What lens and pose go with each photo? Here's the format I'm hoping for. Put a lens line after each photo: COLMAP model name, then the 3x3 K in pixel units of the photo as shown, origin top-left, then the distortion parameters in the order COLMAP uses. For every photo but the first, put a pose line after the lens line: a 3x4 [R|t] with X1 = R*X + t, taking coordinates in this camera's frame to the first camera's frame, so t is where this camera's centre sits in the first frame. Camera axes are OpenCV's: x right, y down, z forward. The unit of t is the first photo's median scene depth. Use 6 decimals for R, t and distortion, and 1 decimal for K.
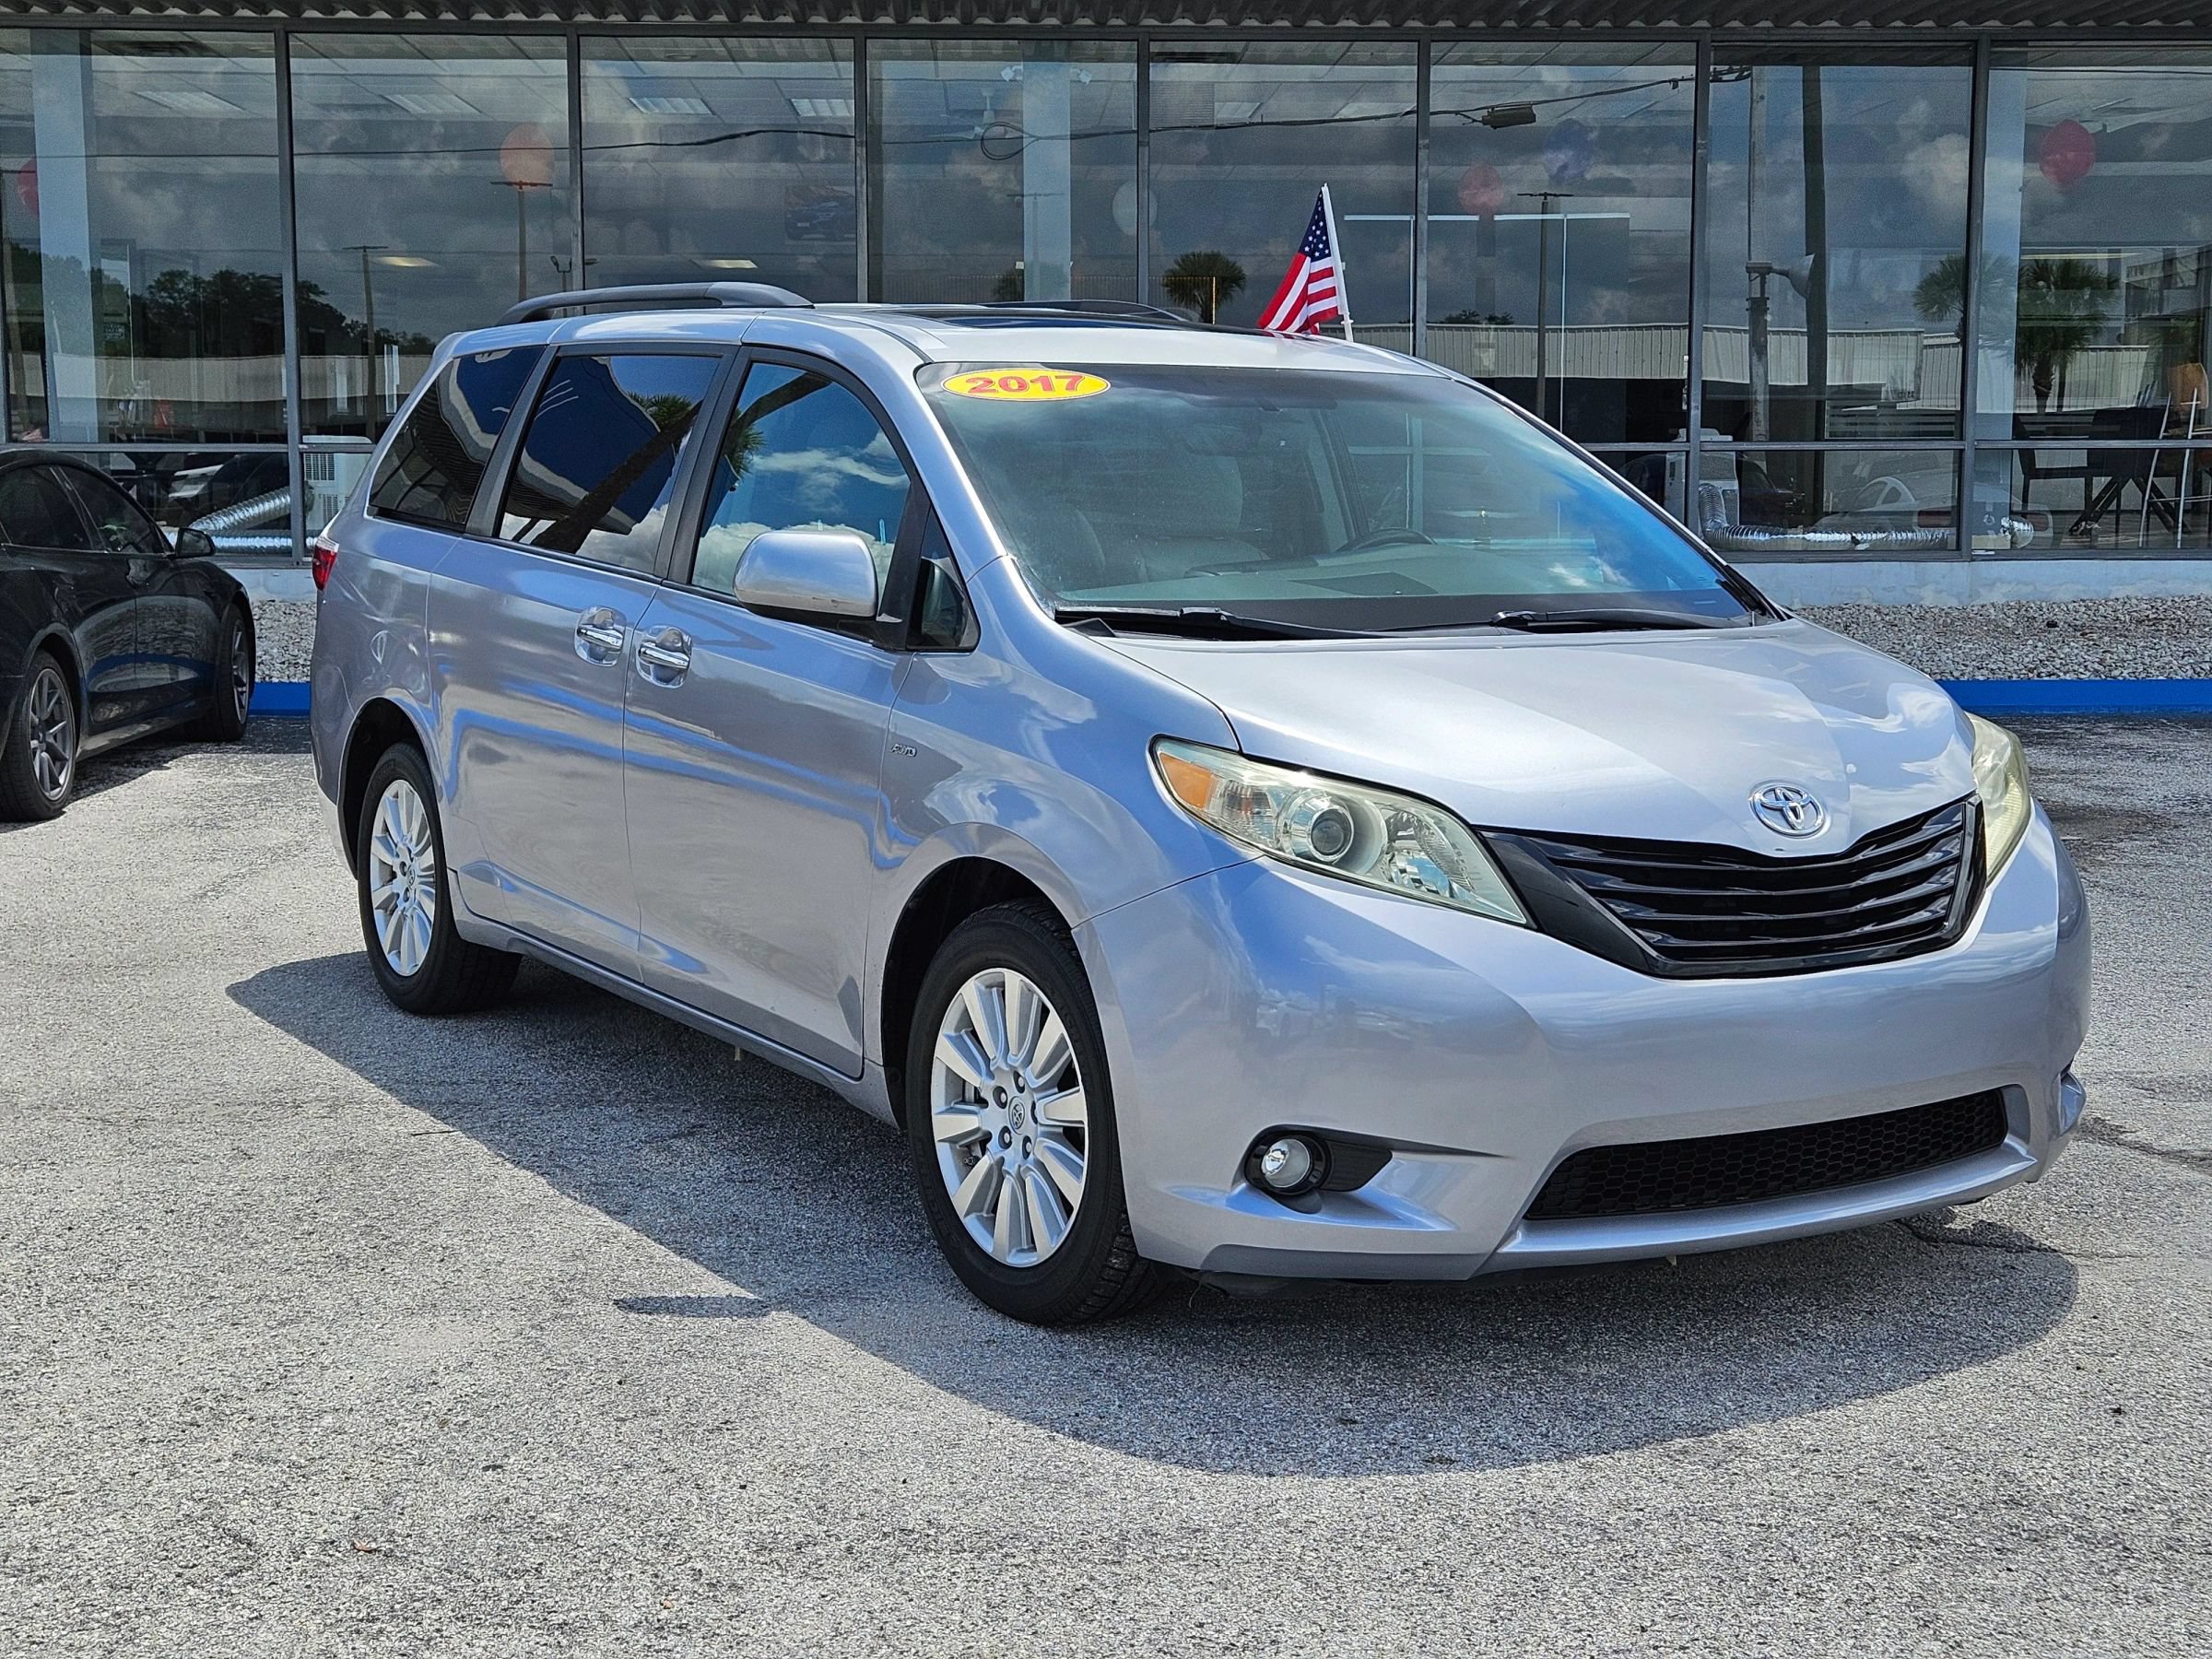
lens RADIAL K [[2996.3, 0, 1087.4], [0, 2996.3, 680.9], [0, 0, 1]] dist [0.067172, 0.000000]
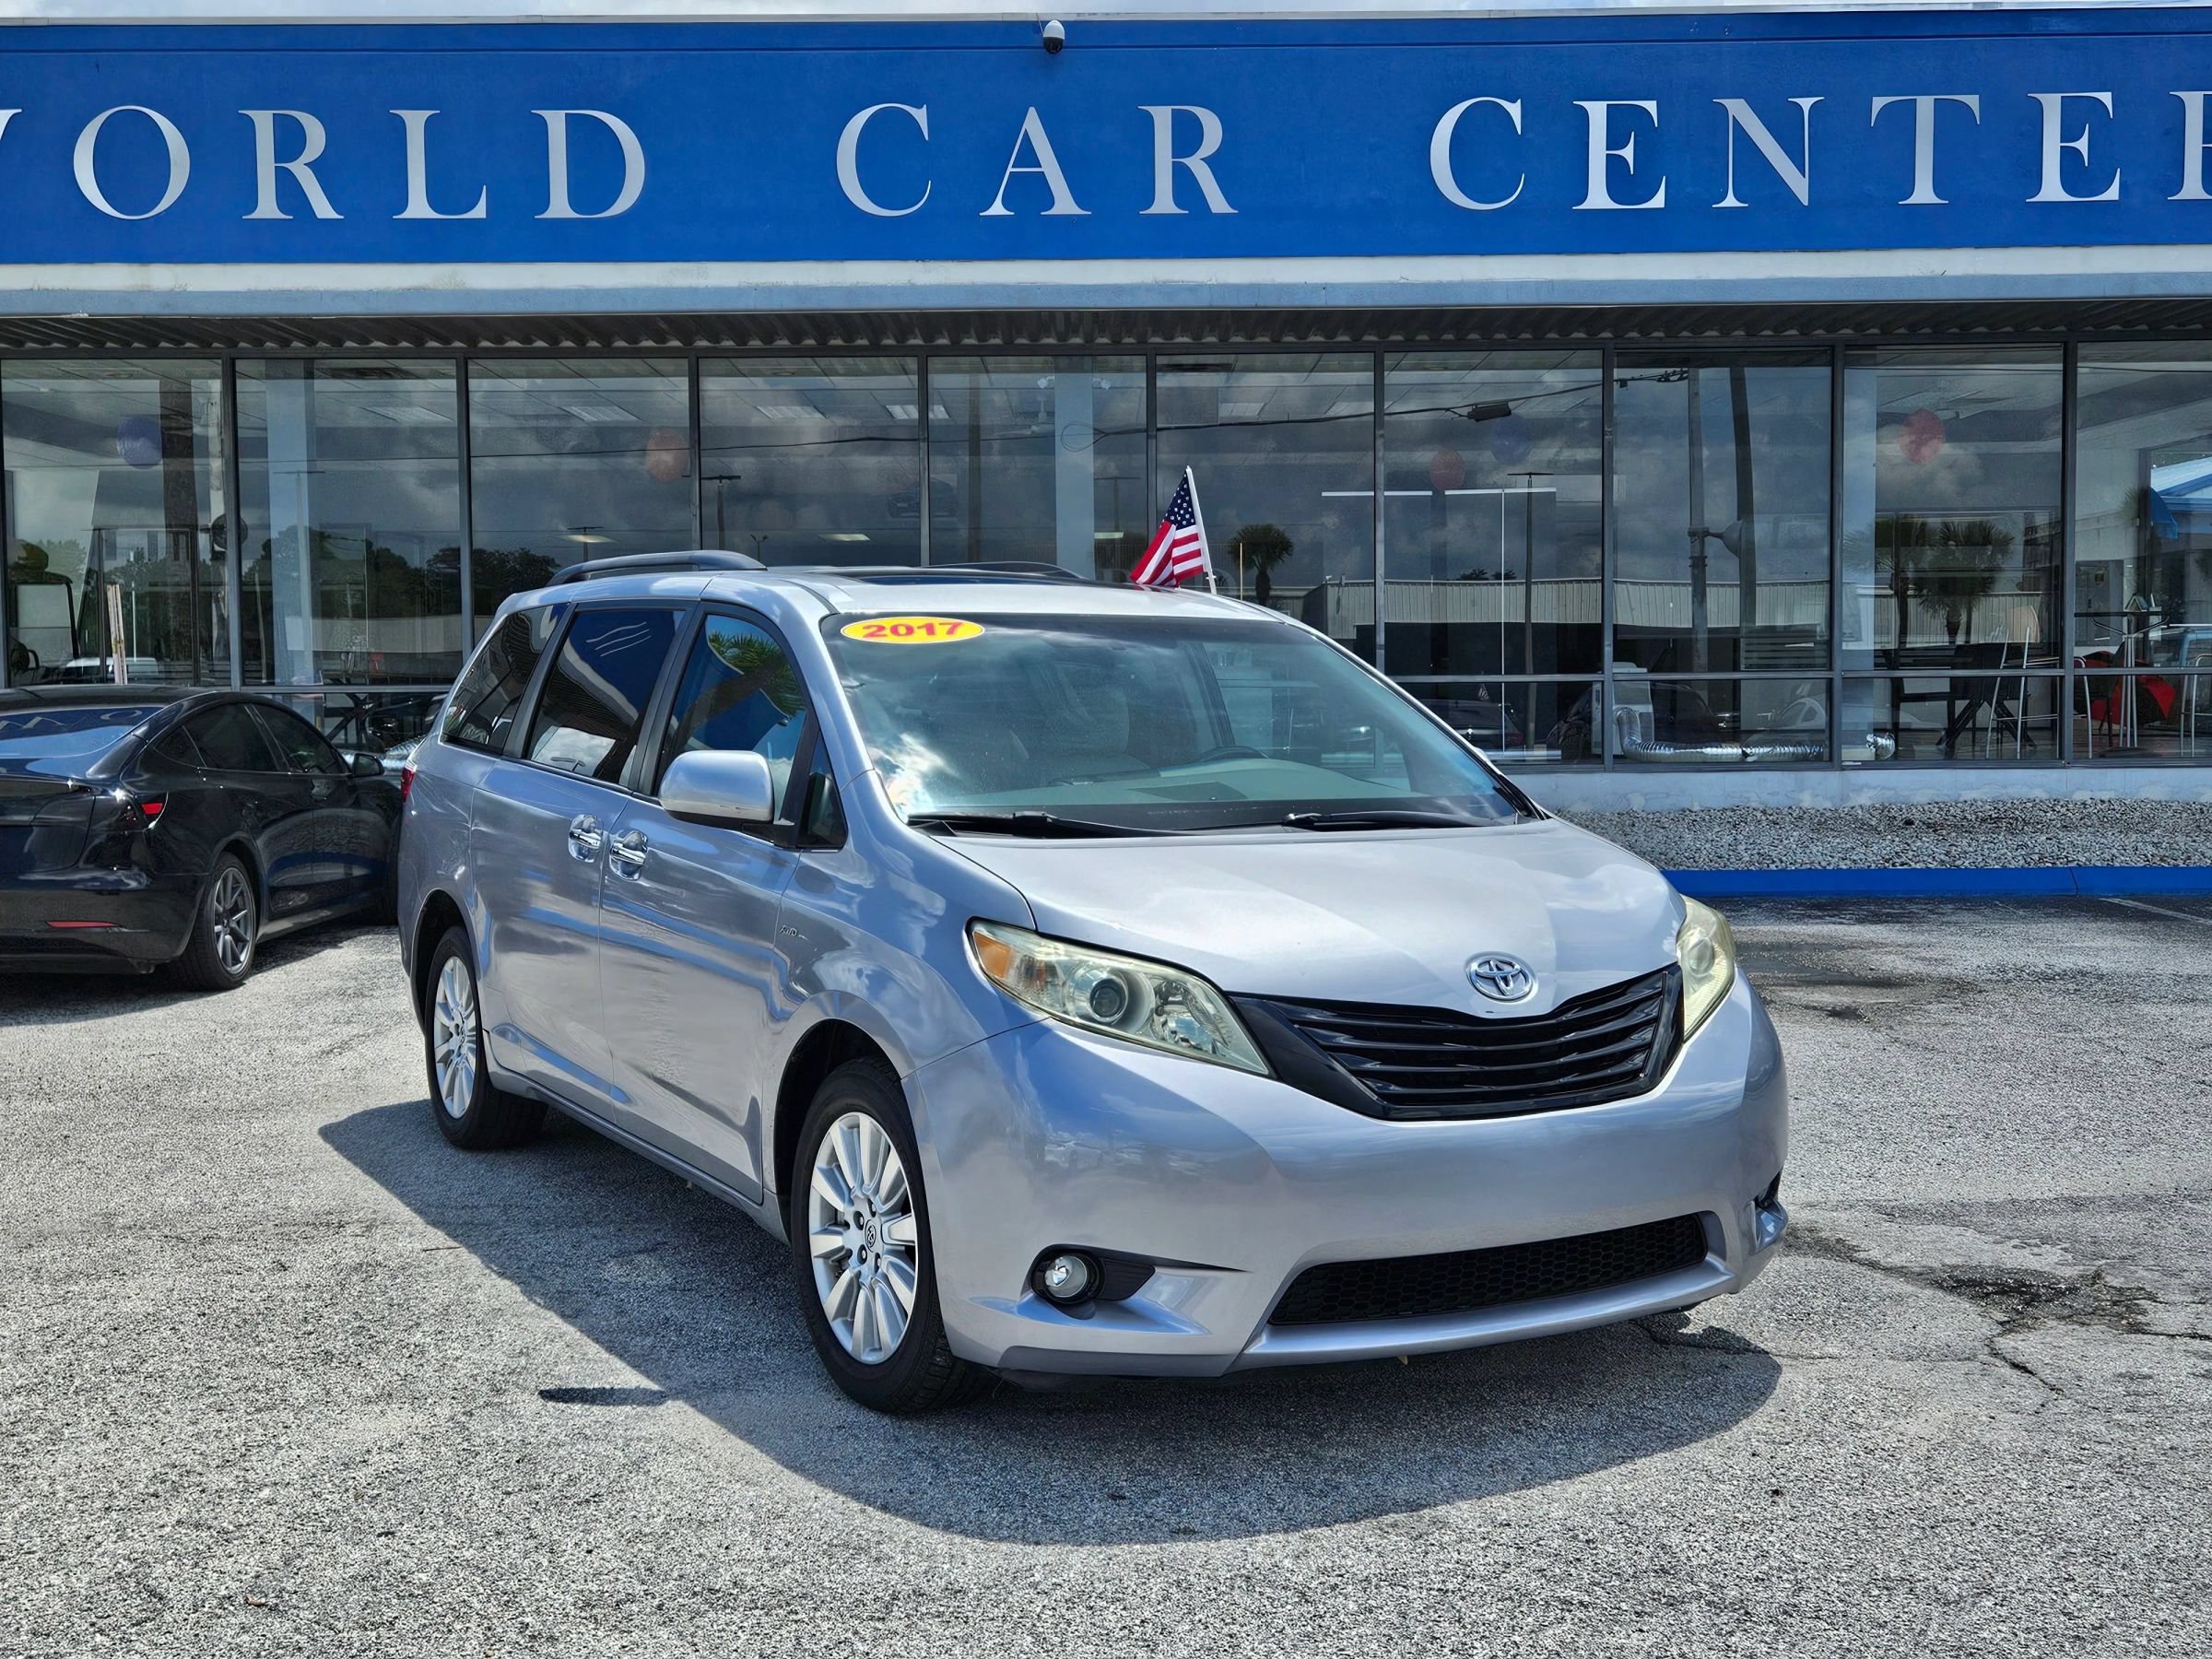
lens RADIAL K [[2436.0, 0, 1085.3], [0, 2436.0, 726.3], [0, 0, 1]] dist [0.054646, 0.000000]
pose [[0.998828, -0.007490, -0.047819, 0.102589], [0.004618, 0.998194, -0.059901, 0.000129], [0.048181, 0.059610, 0.997058, 0.014792]]
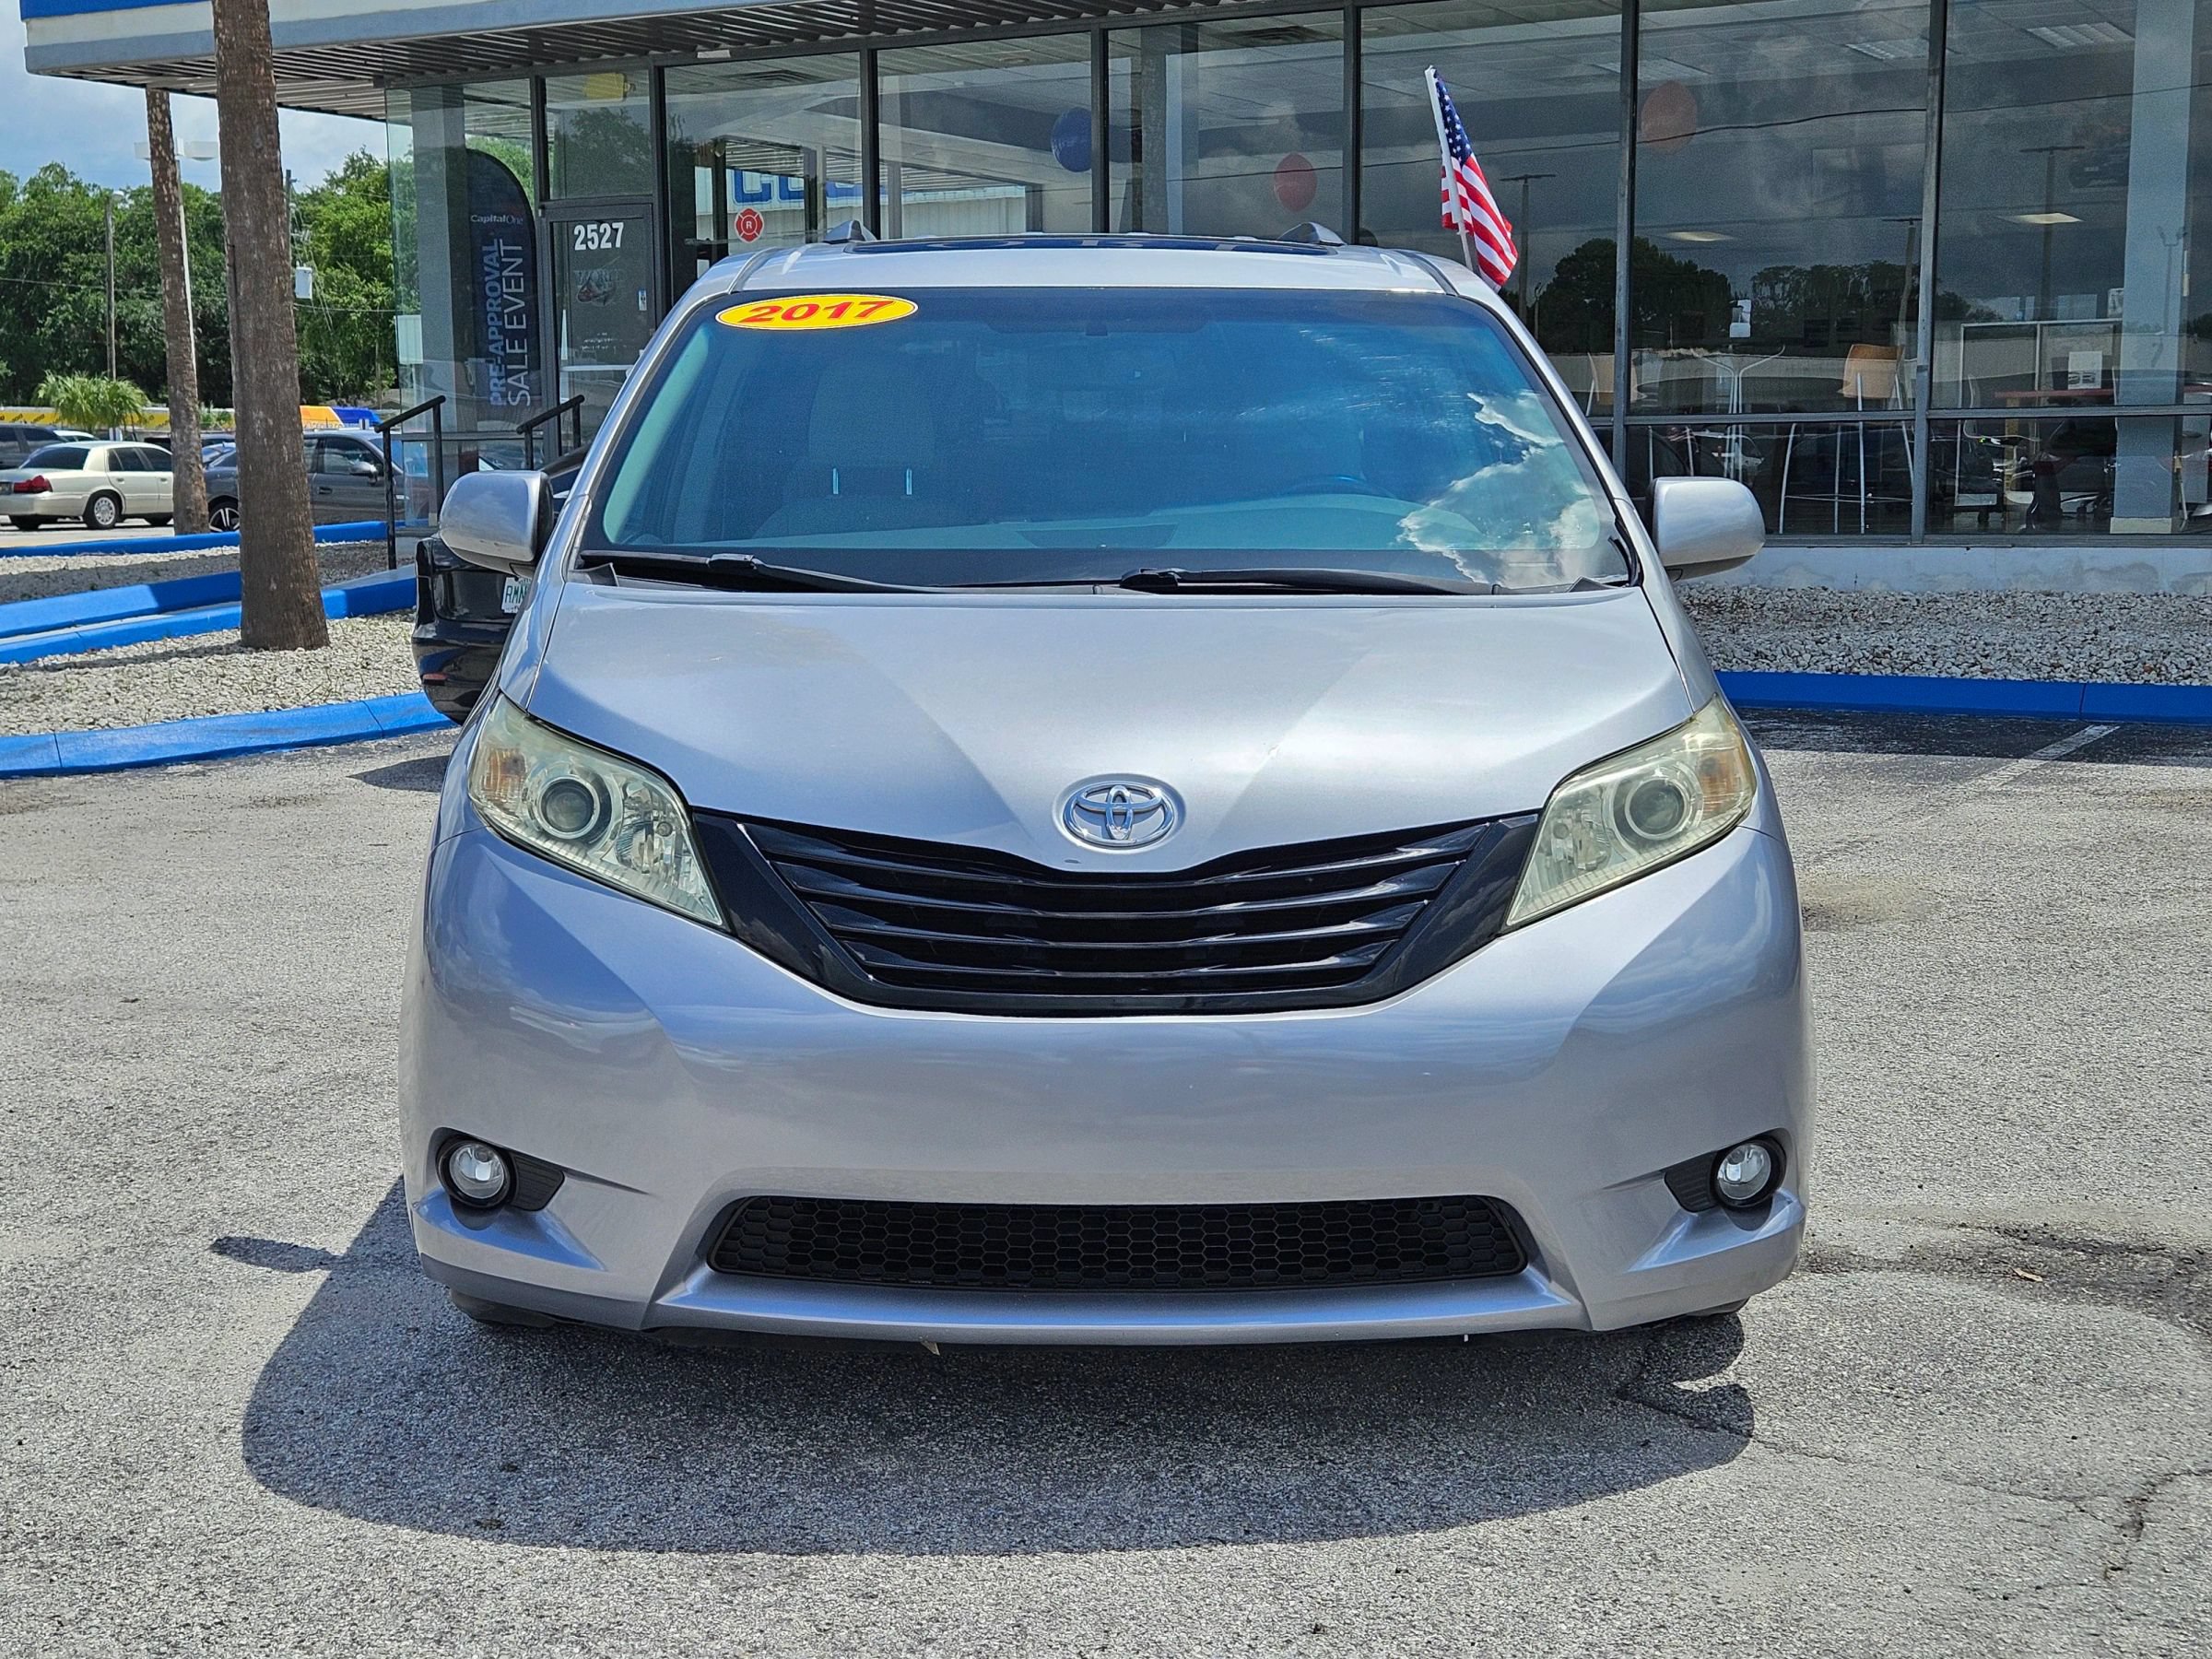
lens RADIAL K [[2996.3, 0, 1161.7], [0, 2996.3, 771.9], [0, 0, 1]] dist [0.067172, 0.000000]
pose [[0.841632, 0.049816, -0.537749, 0.598196], [-0.033073, 0.998622, 0.040747, -0.000343], [0.539038, -0.016509, 0.842120, 0.302659]]
